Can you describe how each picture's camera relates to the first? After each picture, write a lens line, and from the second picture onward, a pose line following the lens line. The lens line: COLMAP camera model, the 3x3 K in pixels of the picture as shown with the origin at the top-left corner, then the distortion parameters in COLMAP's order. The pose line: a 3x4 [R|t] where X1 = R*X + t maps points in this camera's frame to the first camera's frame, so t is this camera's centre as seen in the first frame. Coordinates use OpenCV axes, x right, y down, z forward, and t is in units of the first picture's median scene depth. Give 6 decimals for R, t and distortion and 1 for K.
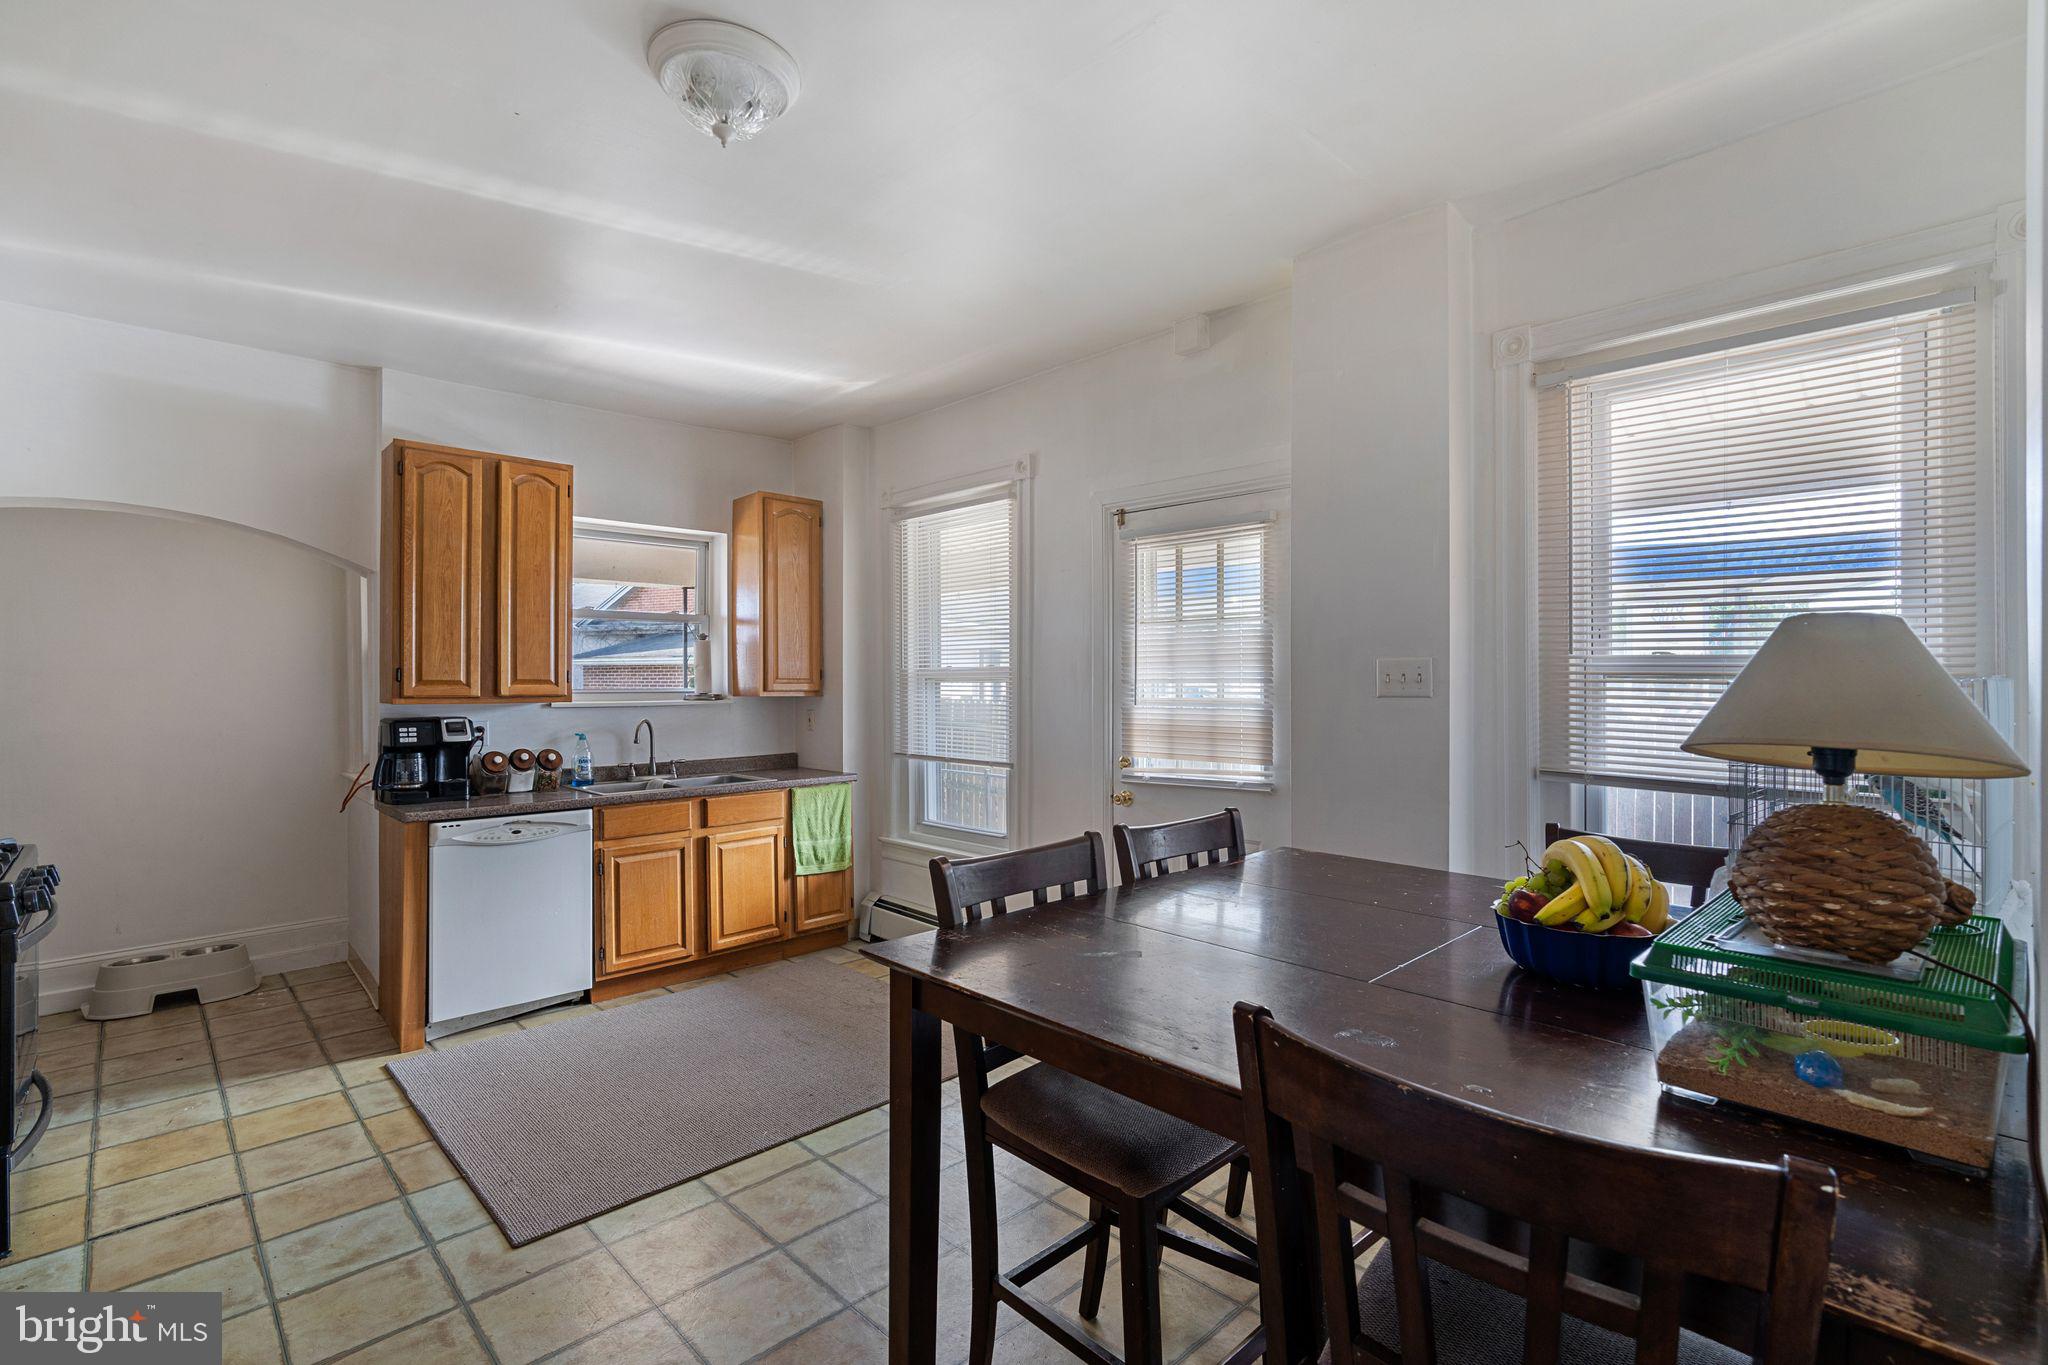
lens RADIAL K [[938.8, 0, 1003.1], [0, 938.8, 673.5], [0, 0, 1]] dist [-0.009844, 0.002016]
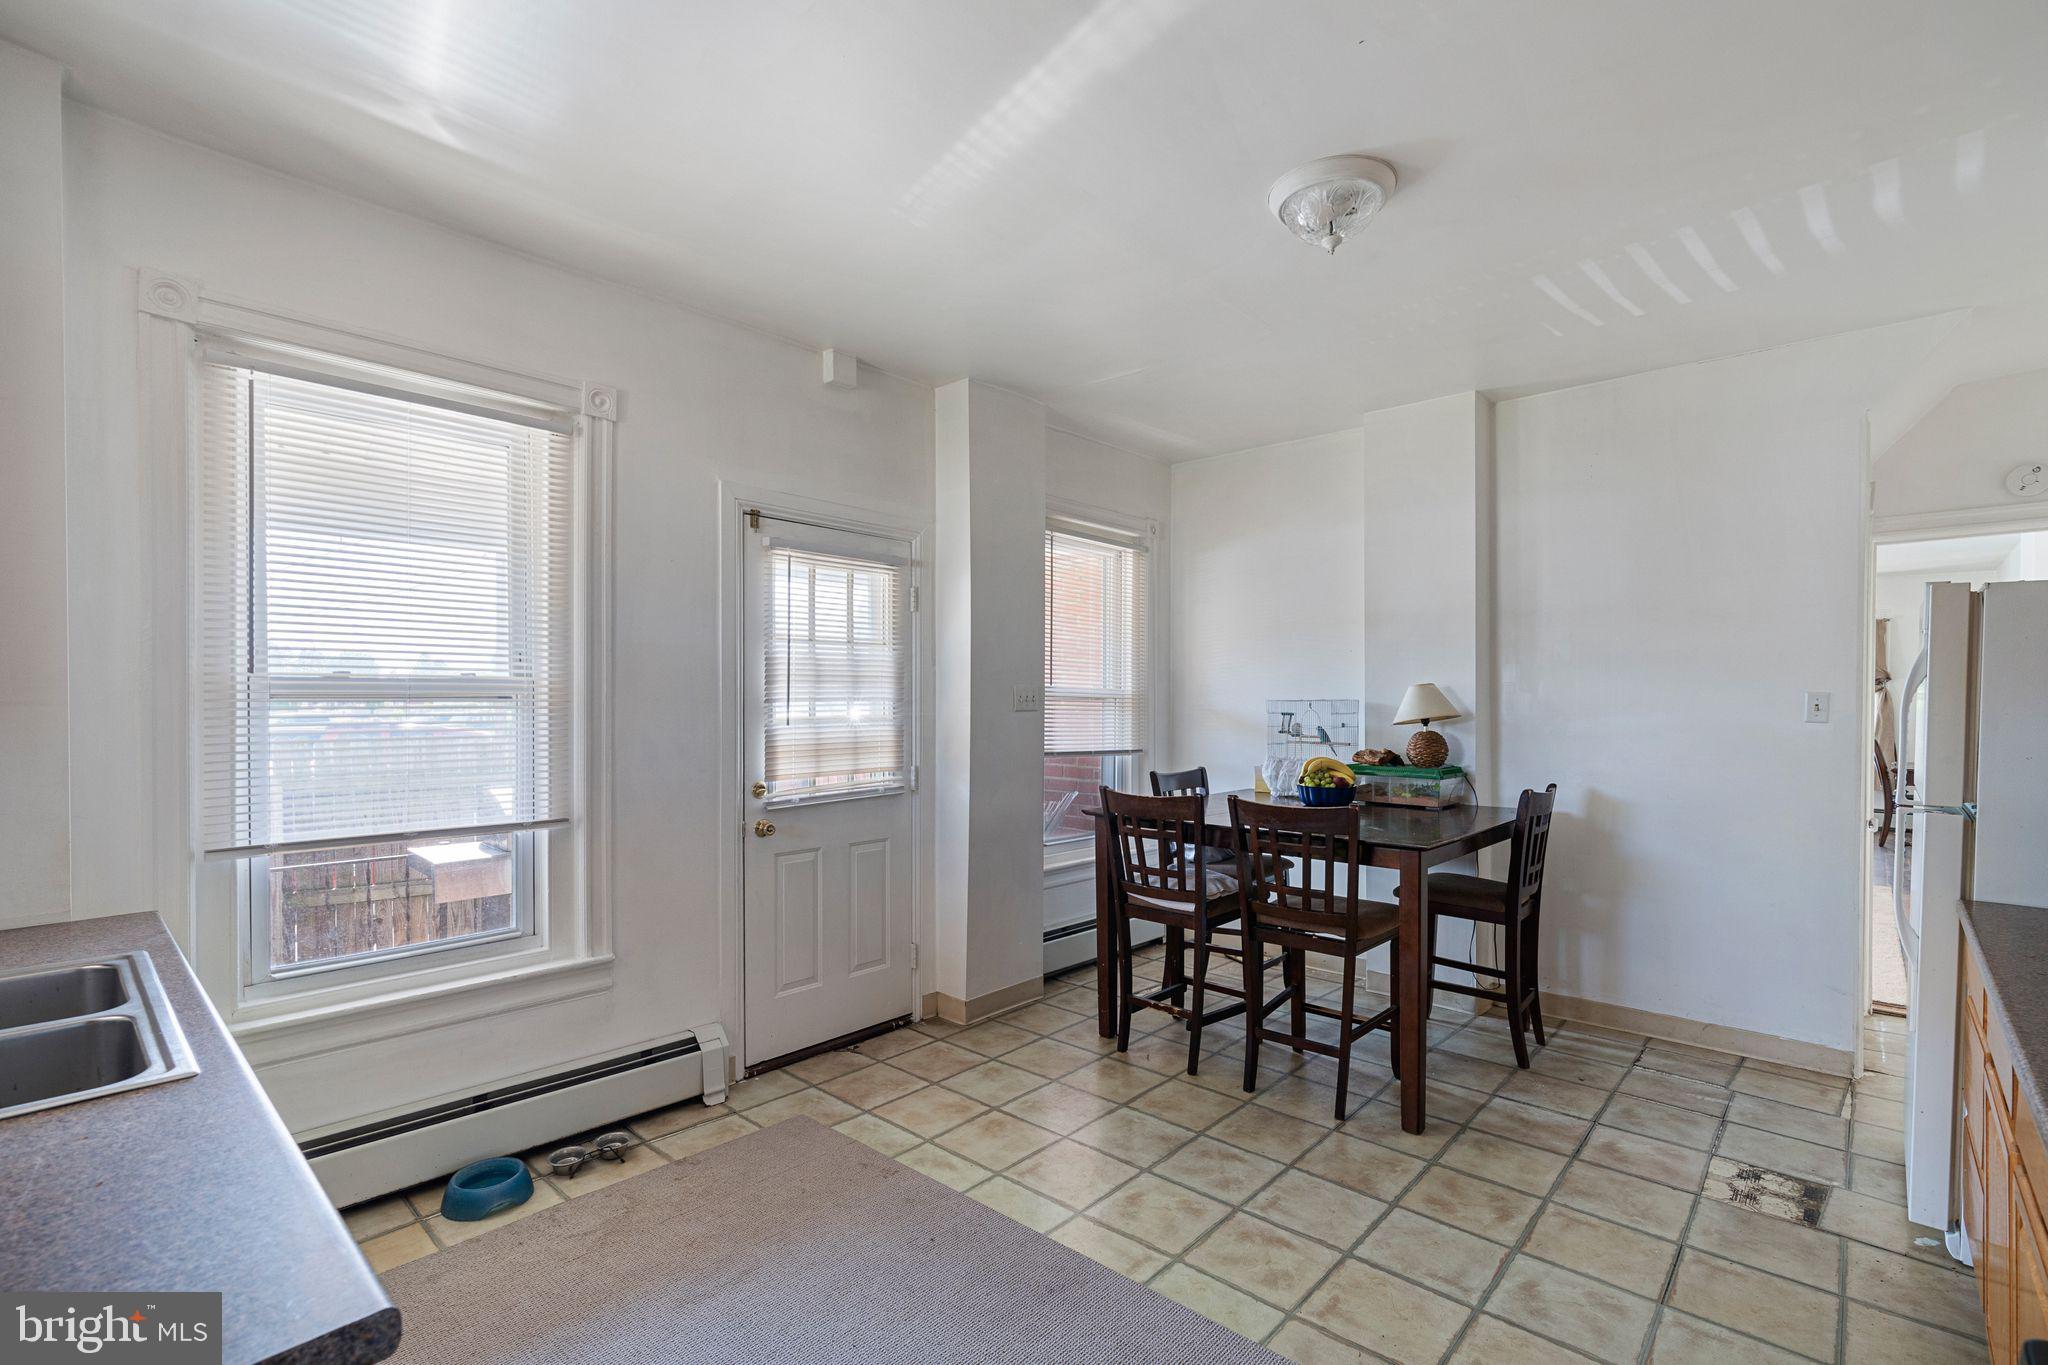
lens RADIAL K [[938.8, 0, 1018.7], [0, 938.8, 713.3], [0, 0, 1]] dist [-0.009844, 0.002016]
pose [[-0.075819, -0.014246, 0.997020, -0.723739], [-0.008140, 0.999873, 0.013668, 0.005639], [-0.997088, -0.007080, -0.075925, 0.738284]]
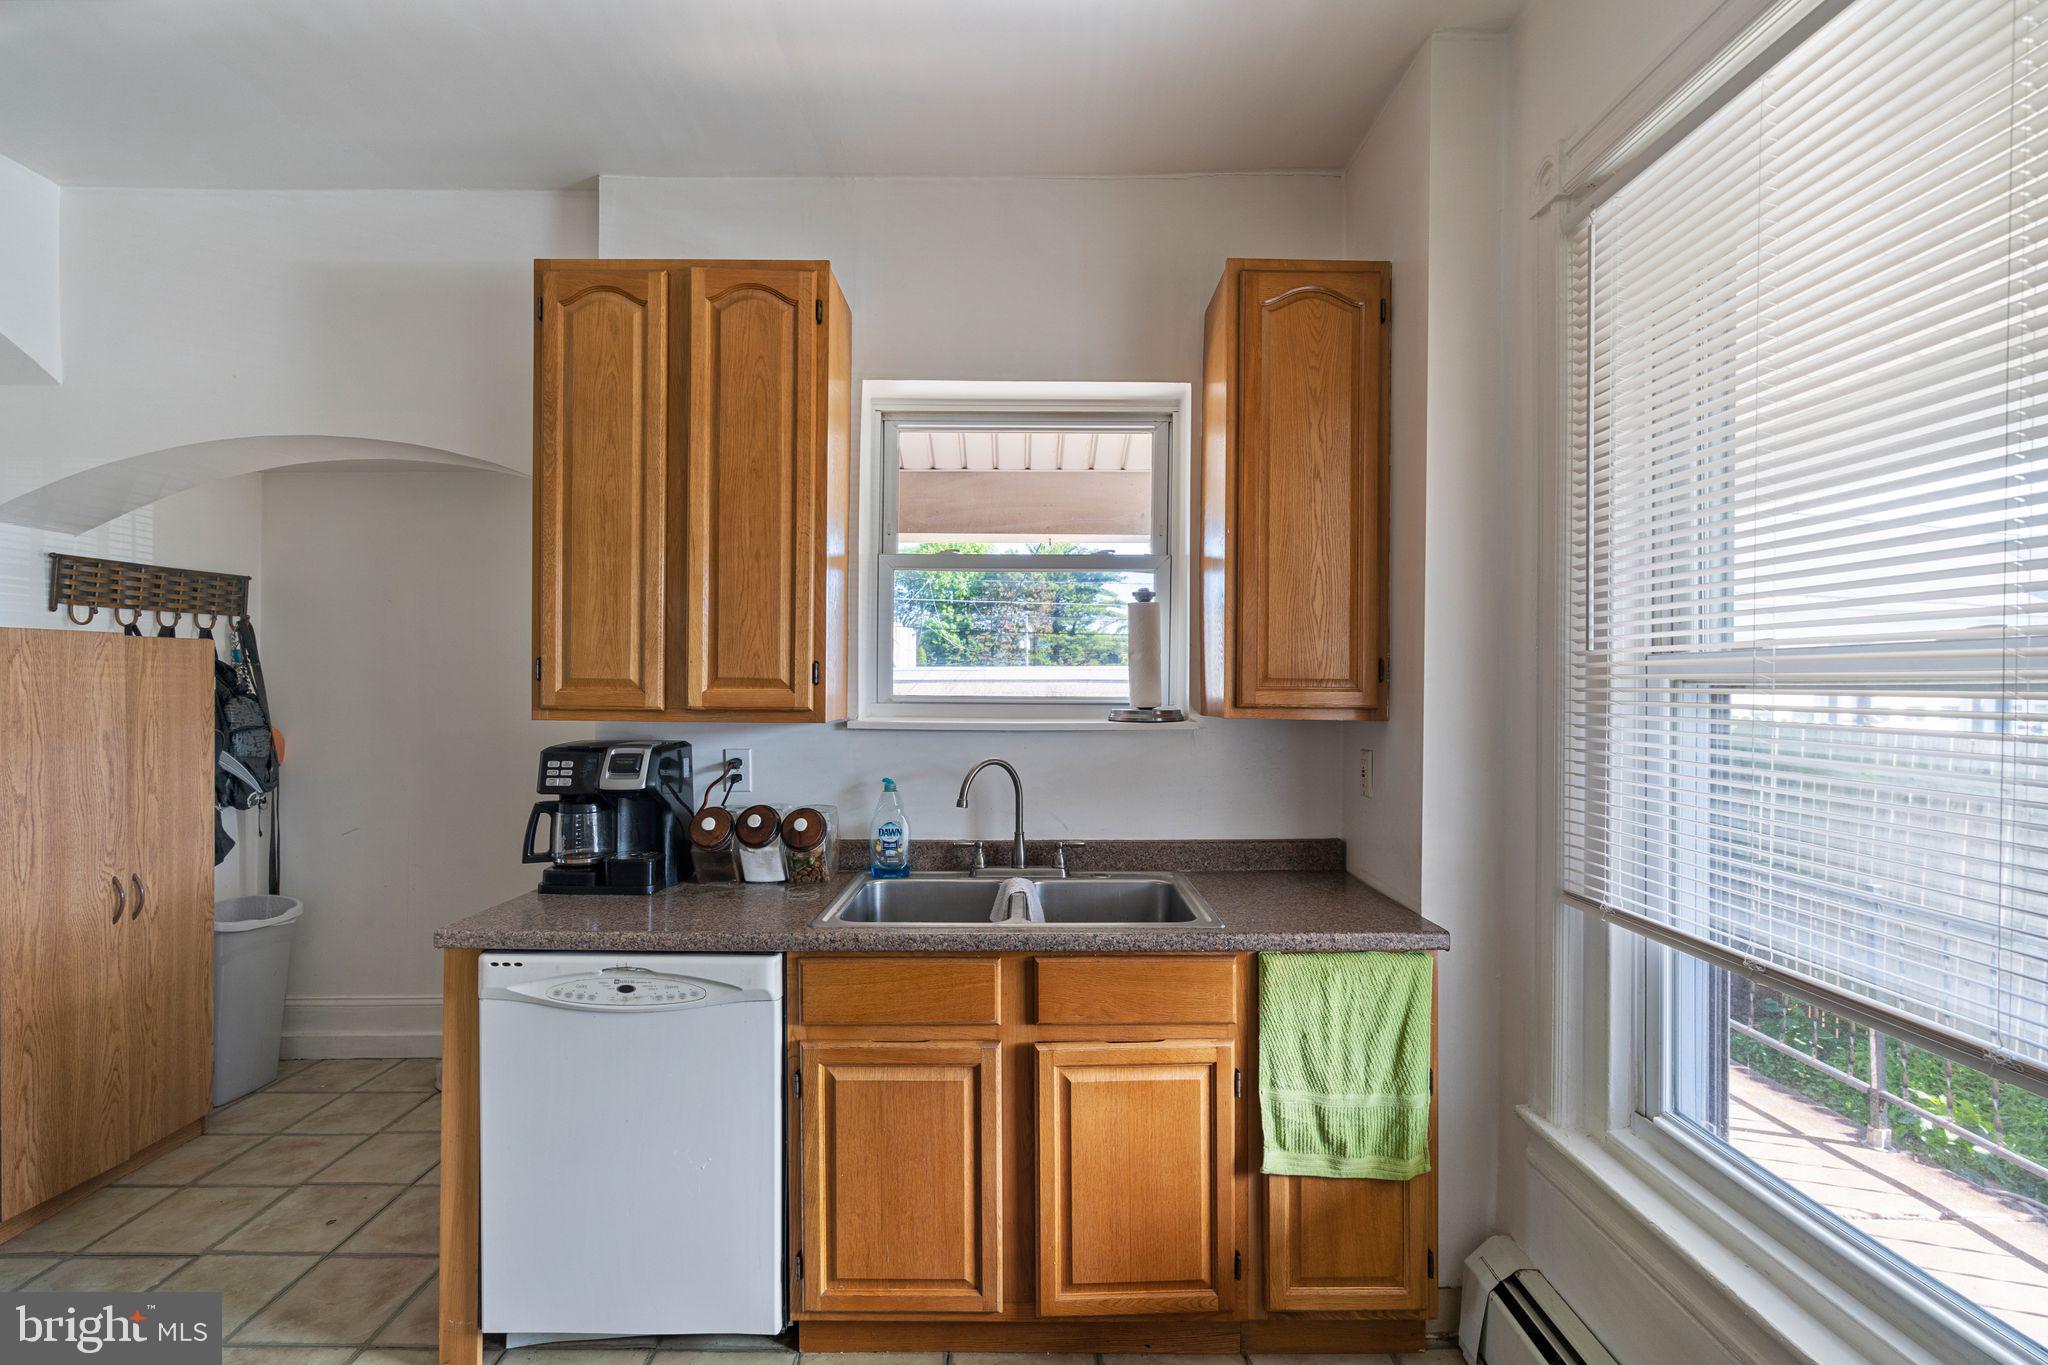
lens RADIAL K [[938.8, 0, 1027.2], [0, 938.8, 688.6], [0, 0, 1]] dist [-0.009844, 0.002016]
pose [[0.735359, 0.010620, -0.677595, -0.031124], [-0.000197, 0.999881, 0.015457, 0.004148], [0.677678, -0.011233, 0.735273, 0.707151]]
